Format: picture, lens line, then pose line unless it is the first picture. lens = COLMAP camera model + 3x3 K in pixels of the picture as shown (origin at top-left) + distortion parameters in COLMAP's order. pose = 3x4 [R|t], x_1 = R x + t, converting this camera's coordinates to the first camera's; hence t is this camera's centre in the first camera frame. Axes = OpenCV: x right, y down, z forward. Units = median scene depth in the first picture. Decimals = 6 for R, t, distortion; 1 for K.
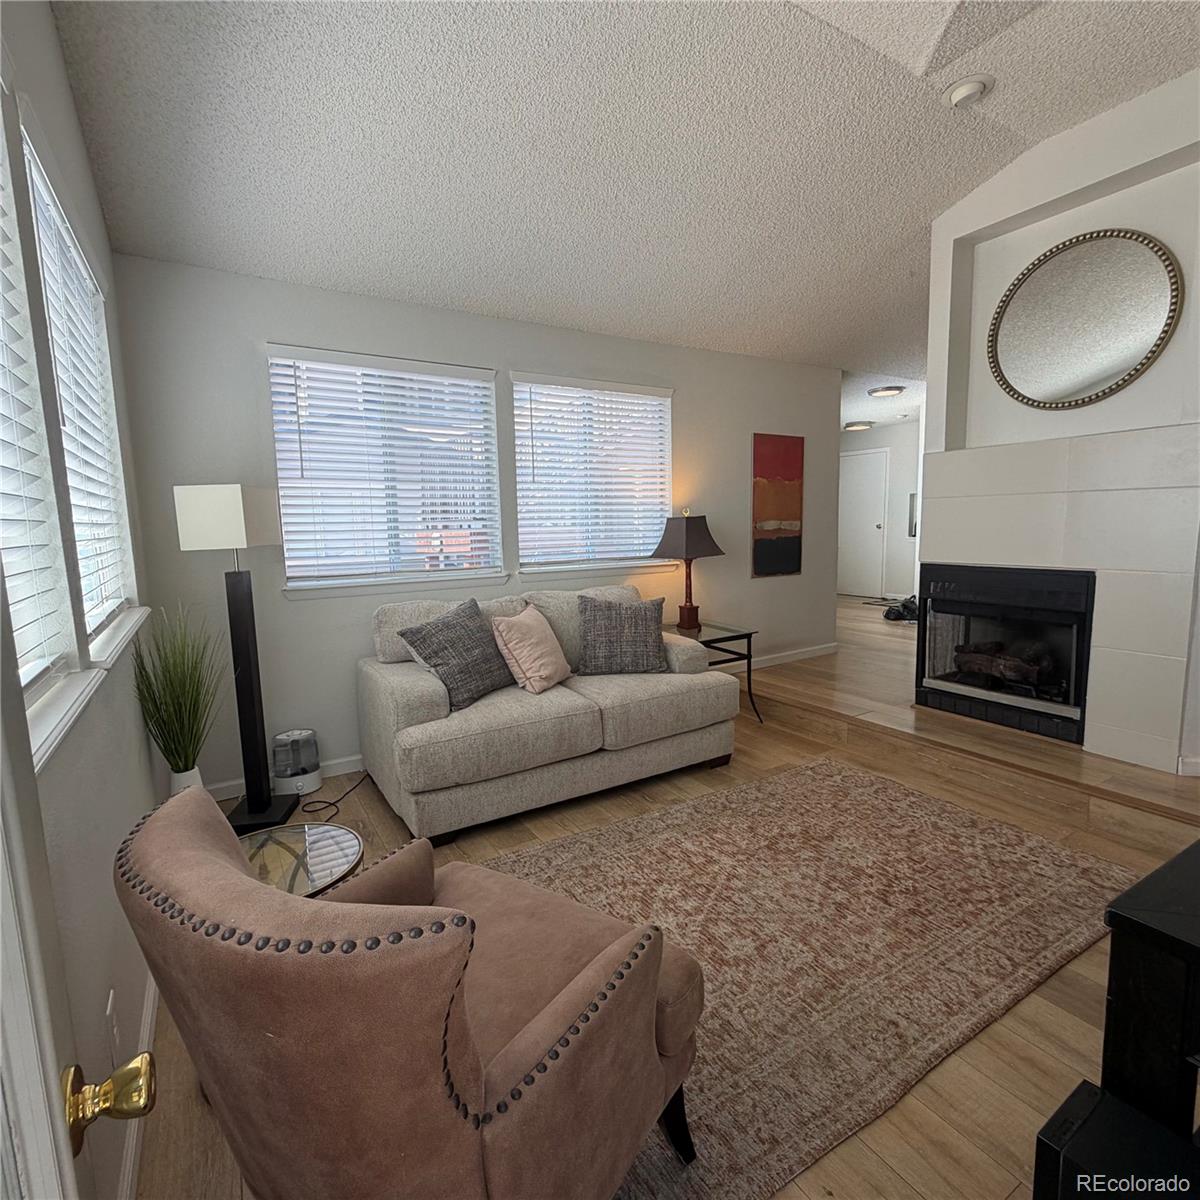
lens RADIAL K [[639.0, 0, 596.3], [0, 639.0, 599.4], [0, 0, 1]] dist [-0.000111, 0.000180]
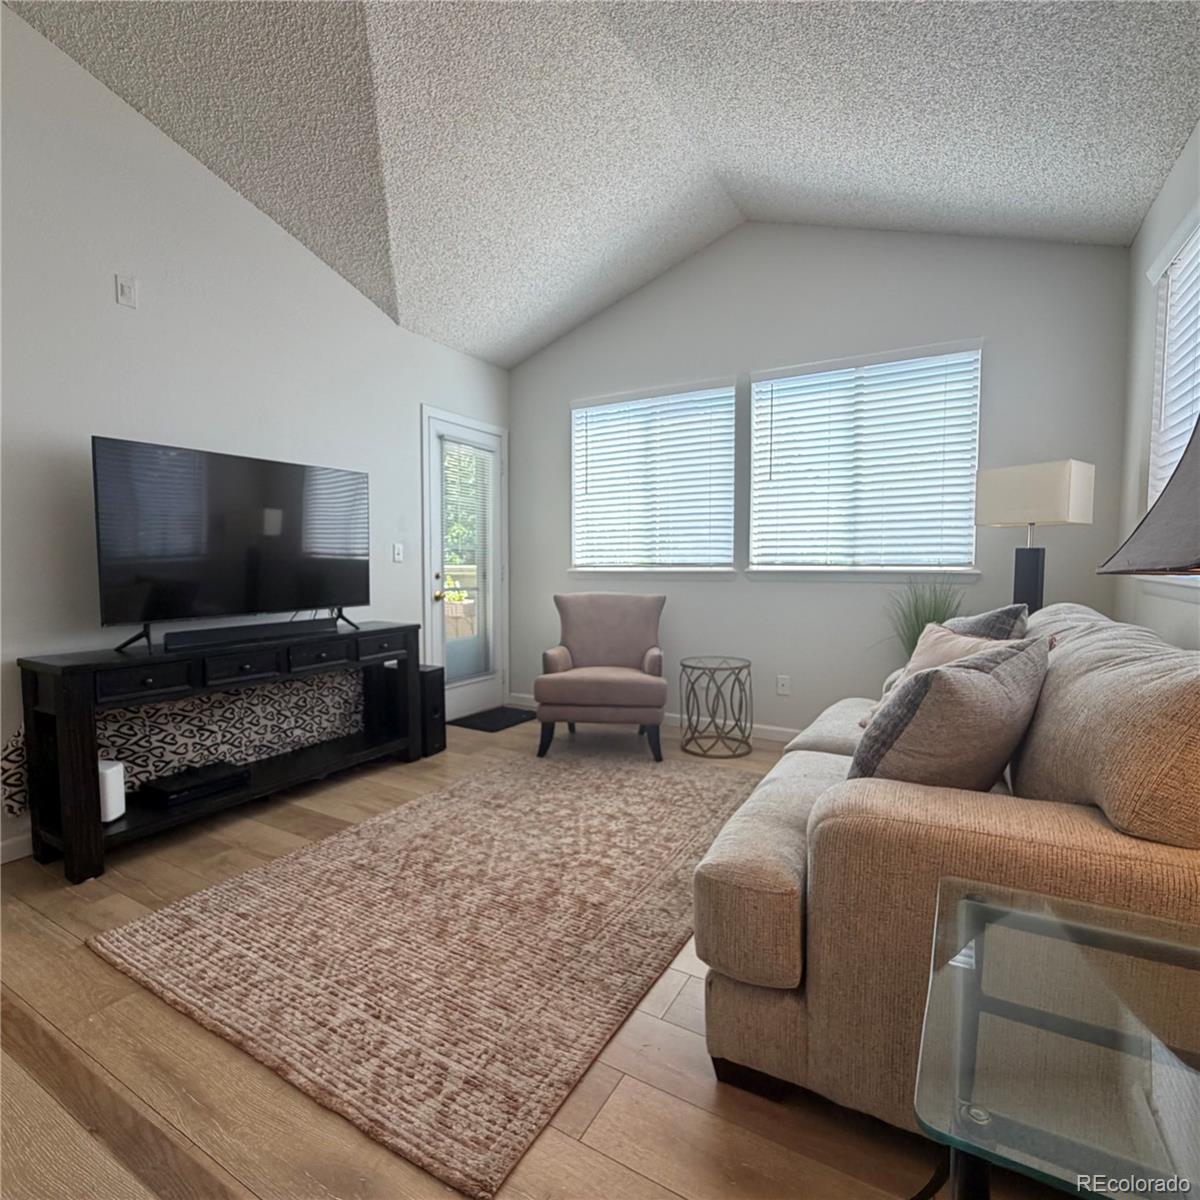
lens RADIAL K [[639.0, 0, 596.3], [0, 639.0, 599.4], [0, 0, 1]] dist [-0.000111, 0.000180]
pose [[-0.879136, 0.054878, -0.473401, 0.528075], [-0.035985, 0.982868, 0.180765, -0.120619], [0.475210, 0.175952, -0.862100, 1.494050]]
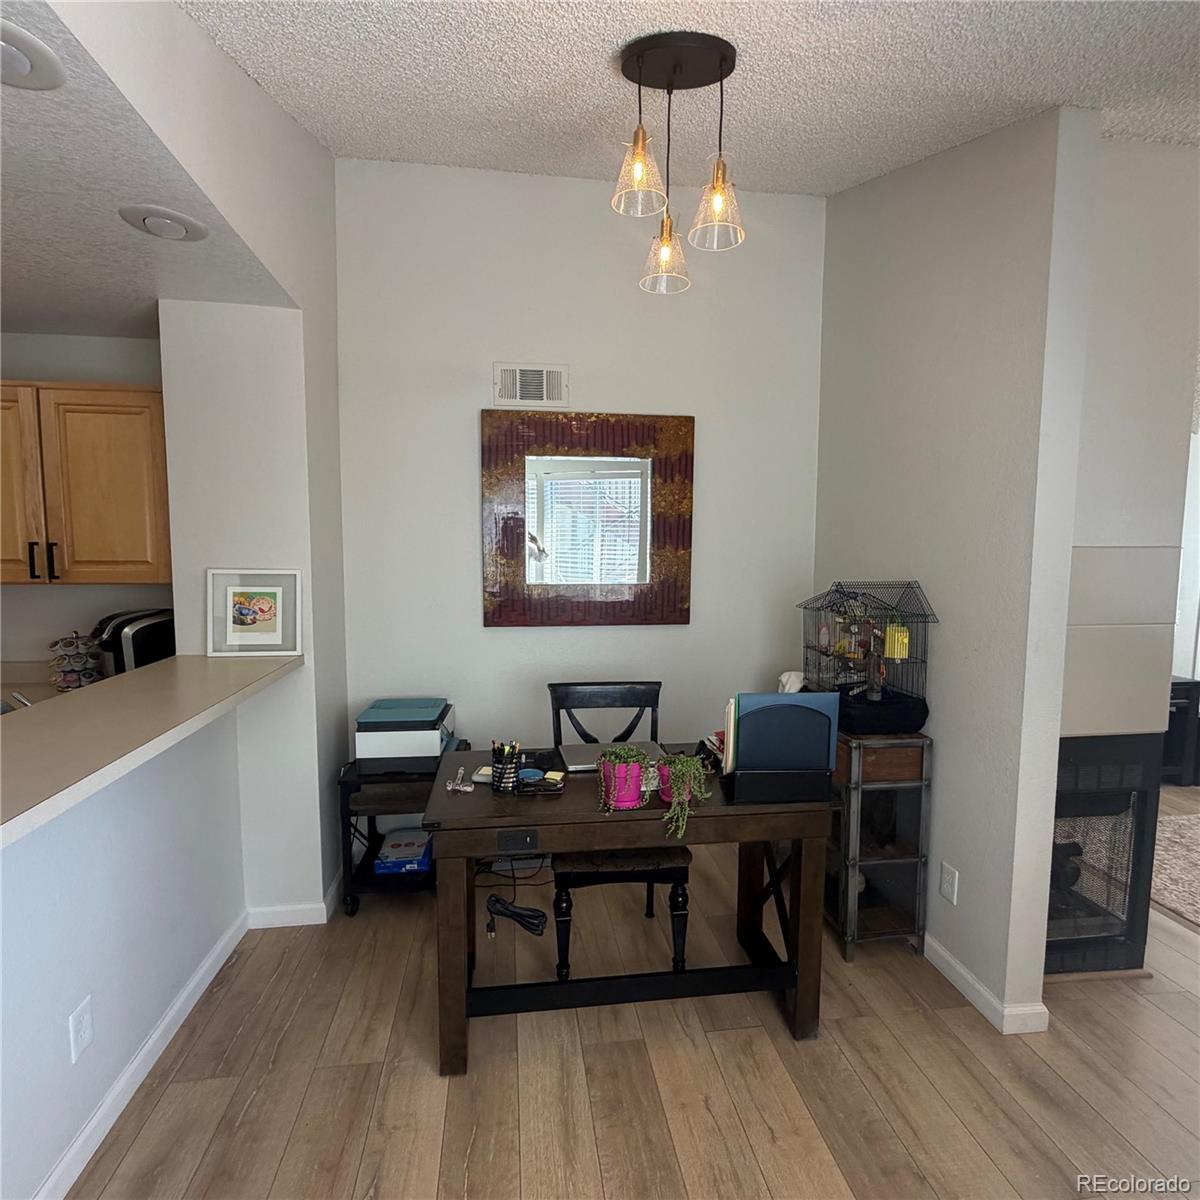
lens RADIAL K [[639.0, 0, 596.3], [0, 639.0, 599.4], [0, 0, 1]] dist [-0.000111, 0.000180]
pose [[-0.918279, -0.017859, 0.395531, 0.976336], [0.062038, 0.980153, 0.188284, -0.413920], [-0.391043, 0.197436, -0.898946, 2.202999]]
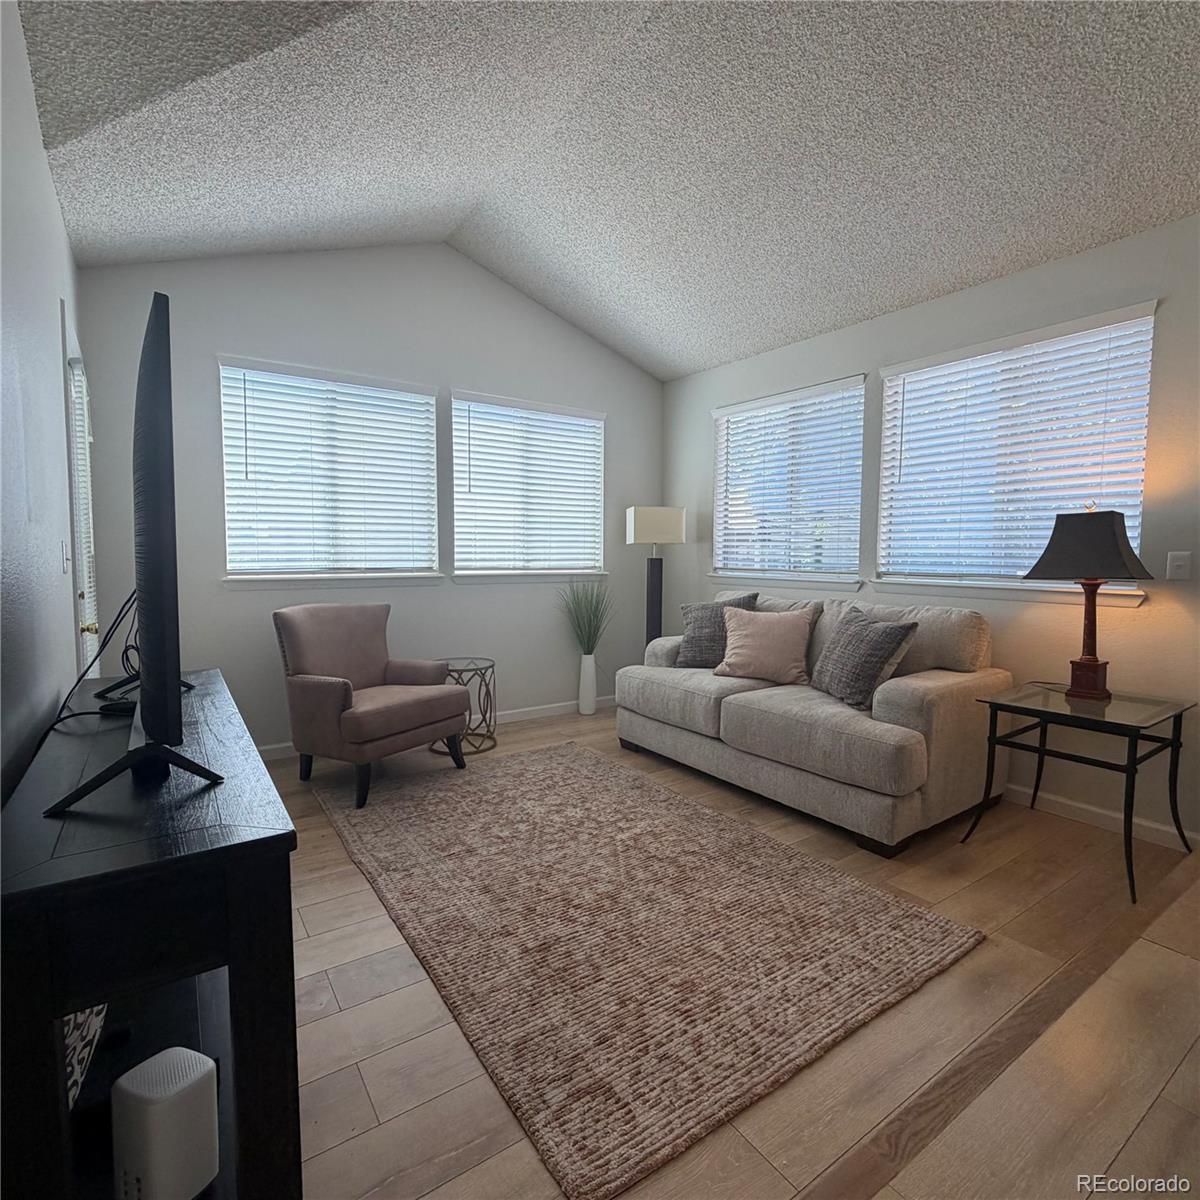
lens RADIAL K [[639.0, 0, 591.1], [0, 639.0, 597.4], [0, 0, 1]] dist [0.002082, 0.000679]
pose [[0.051569, 0.088935, -0.994702, 1.043755], [-0.129844, 0.988169, 0.081619, -0.056017], [0.990192, 0.124947, 0.062507, 0.704901]]
